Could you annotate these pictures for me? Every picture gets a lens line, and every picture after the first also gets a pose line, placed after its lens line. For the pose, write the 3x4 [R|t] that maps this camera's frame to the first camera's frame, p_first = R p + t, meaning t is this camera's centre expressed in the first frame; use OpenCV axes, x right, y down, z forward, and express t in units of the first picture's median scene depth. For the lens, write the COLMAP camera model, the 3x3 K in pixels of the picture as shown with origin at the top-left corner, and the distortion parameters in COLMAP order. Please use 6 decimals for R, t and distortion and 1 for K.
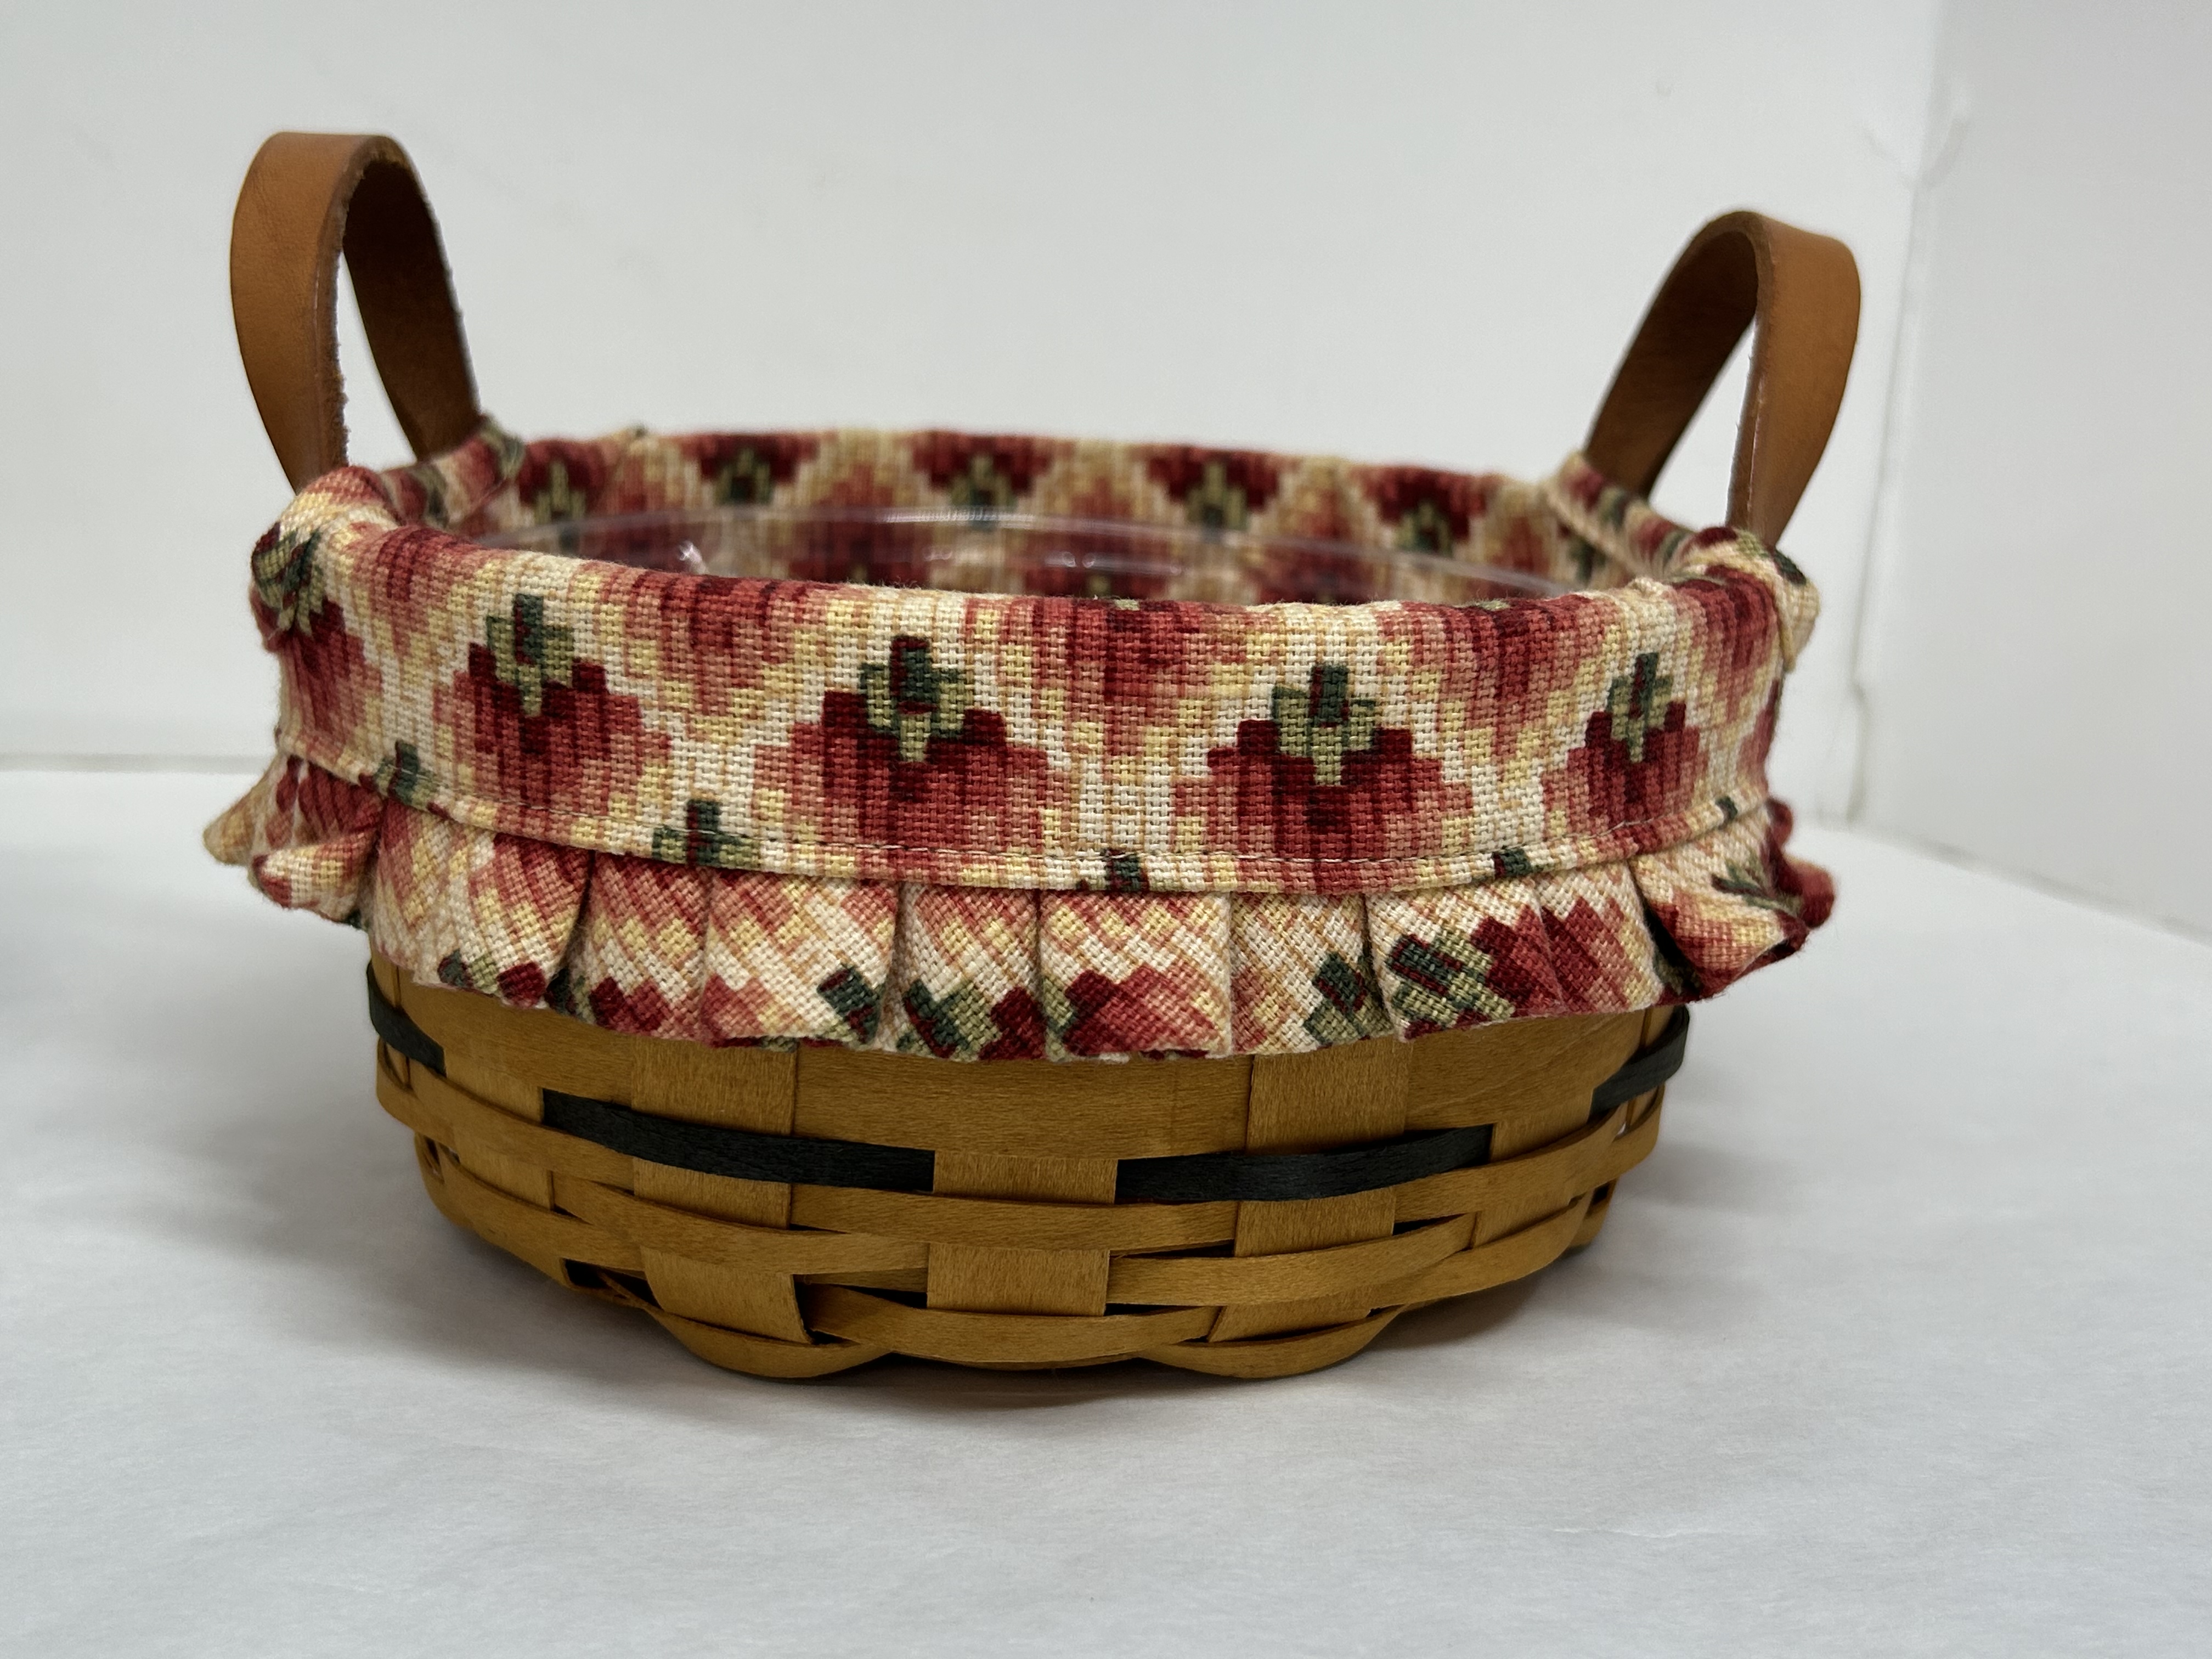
lens RADIAL K [[2361.5, 0, 1106.0], [0, 2361.5, 829.5], [0, 0, 1]] dist [0.152257, -0.001725]
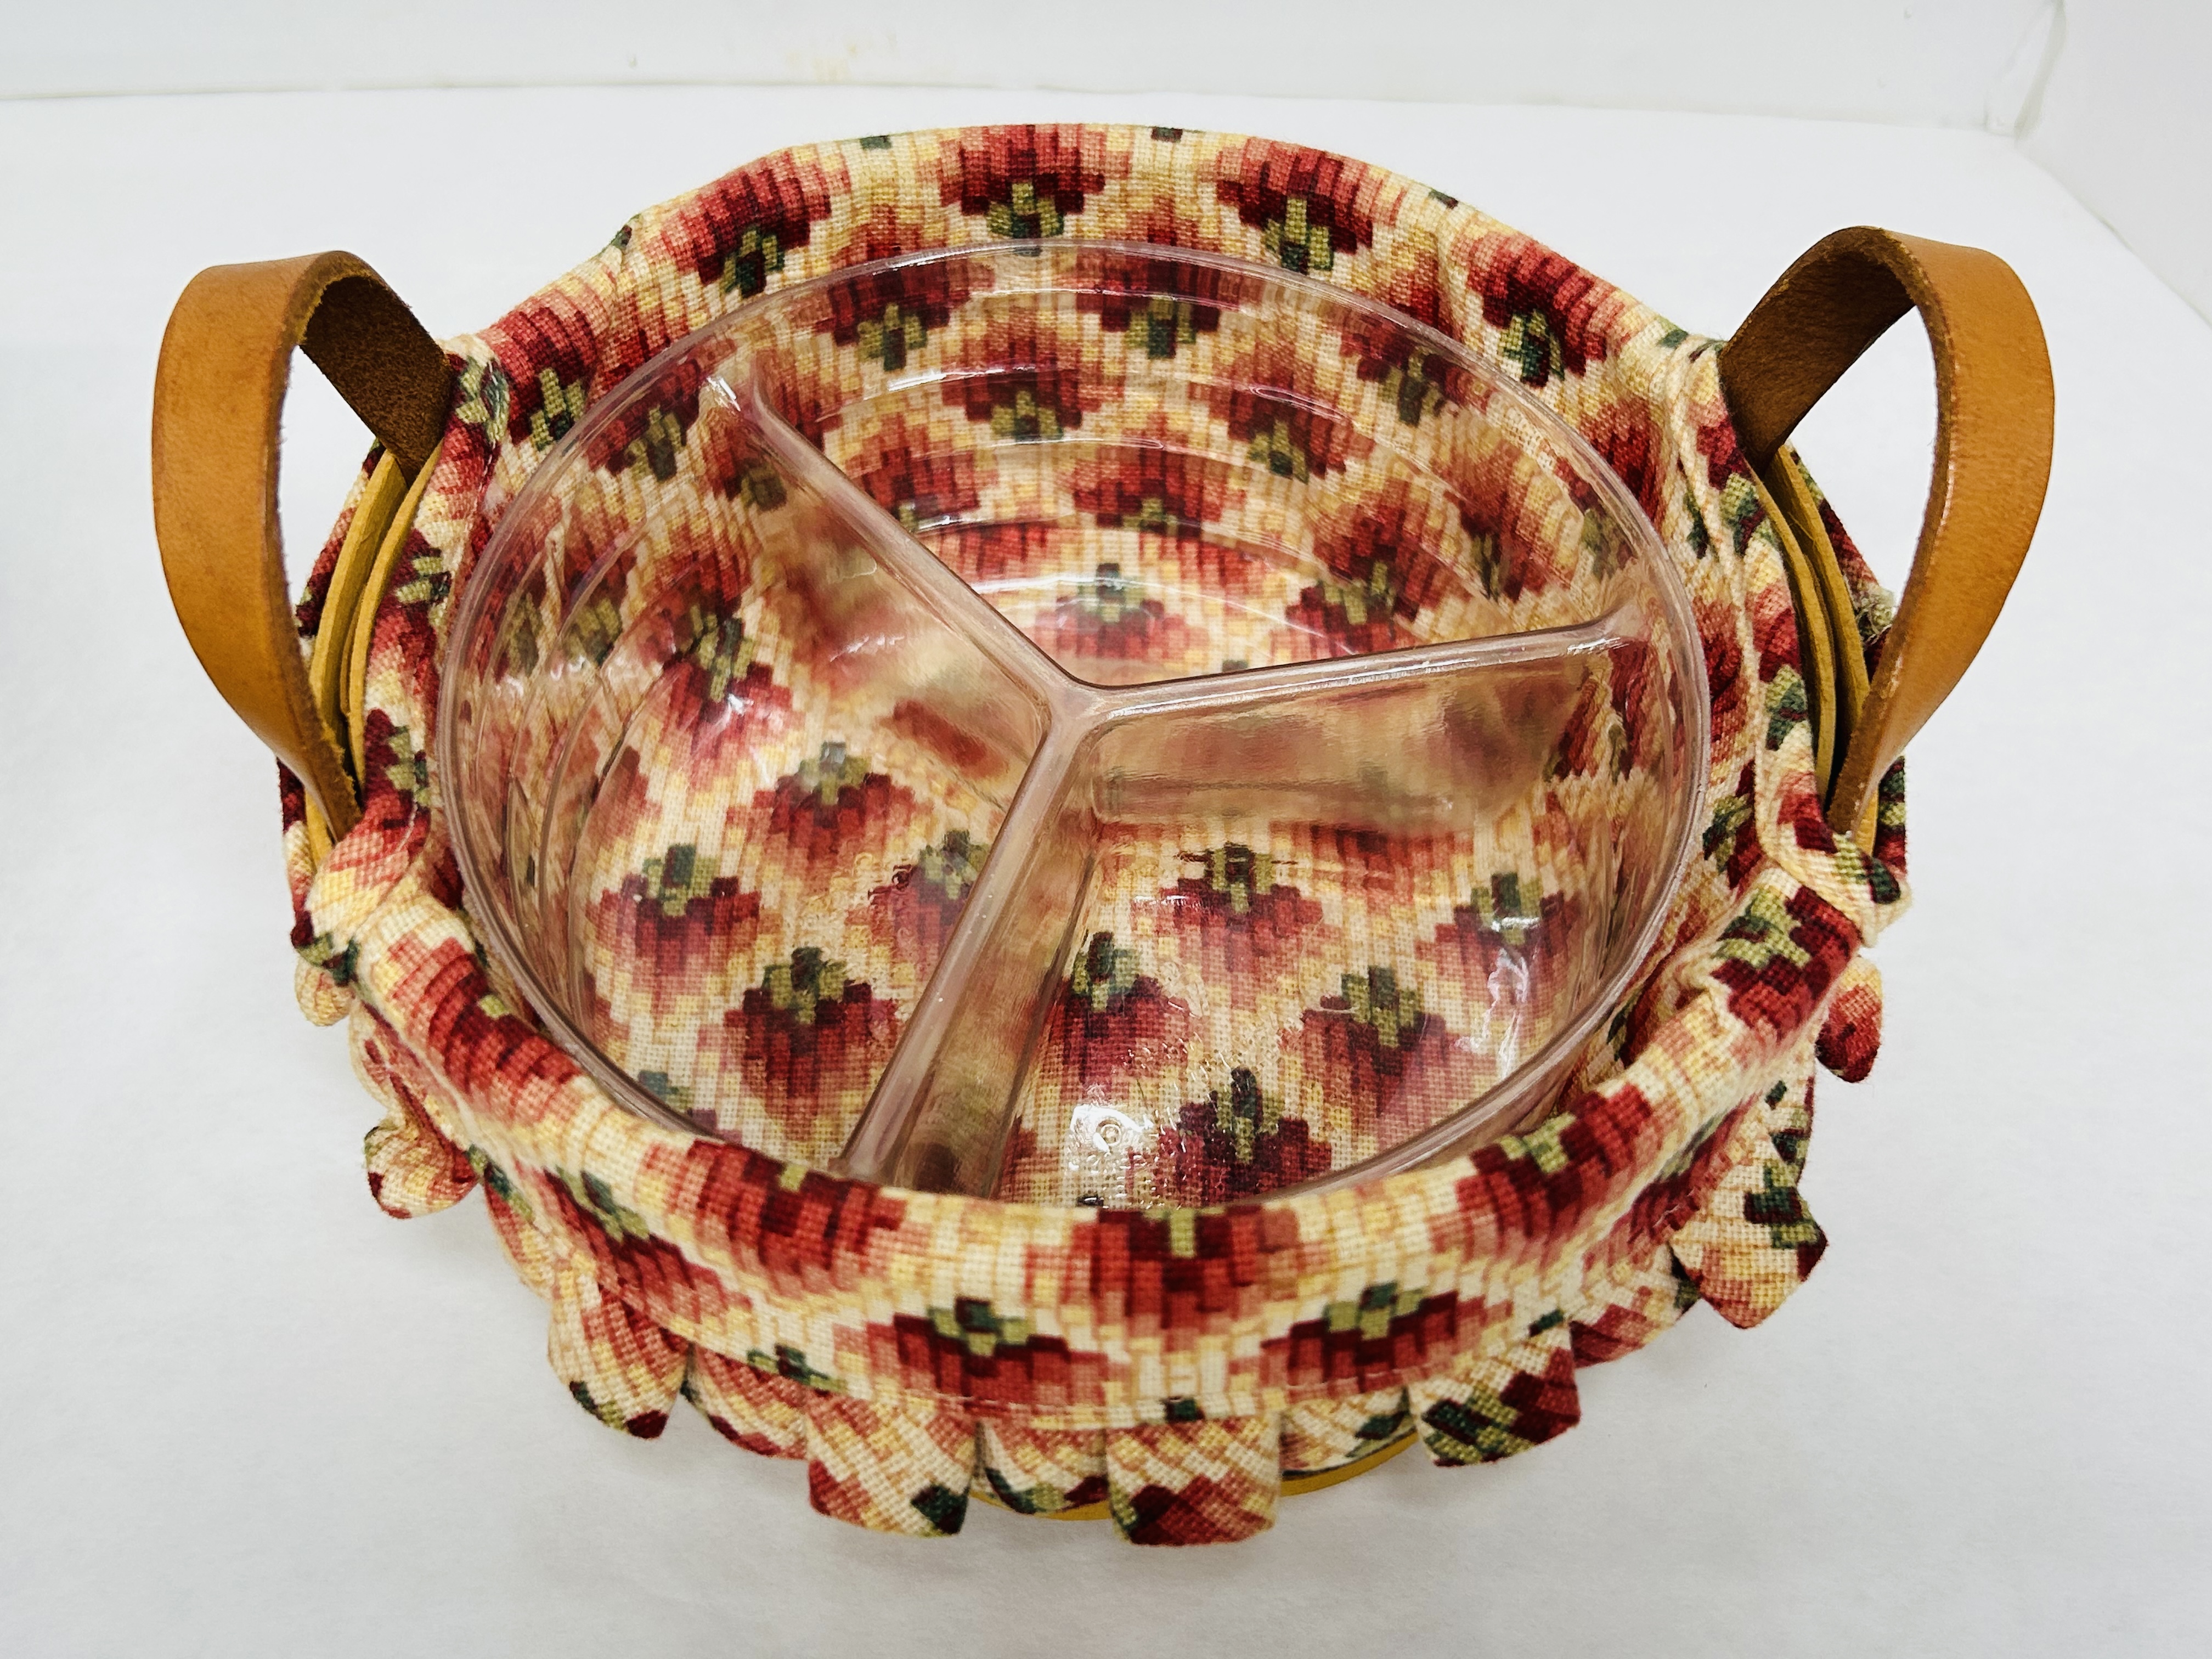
lens RADIAL K [[2337.2, 0, 1106.0], [0, 2337.2, 829.5], [0, 0, 1]] dist [0.057230, -0.003951]
pose [[0.999208, -0.004054, -0.039584, 0.016467], [0.029004, 0.755262, 0.654781, -0.884584], [0.027242, -0.655410, 0.754782, 0.358437]]
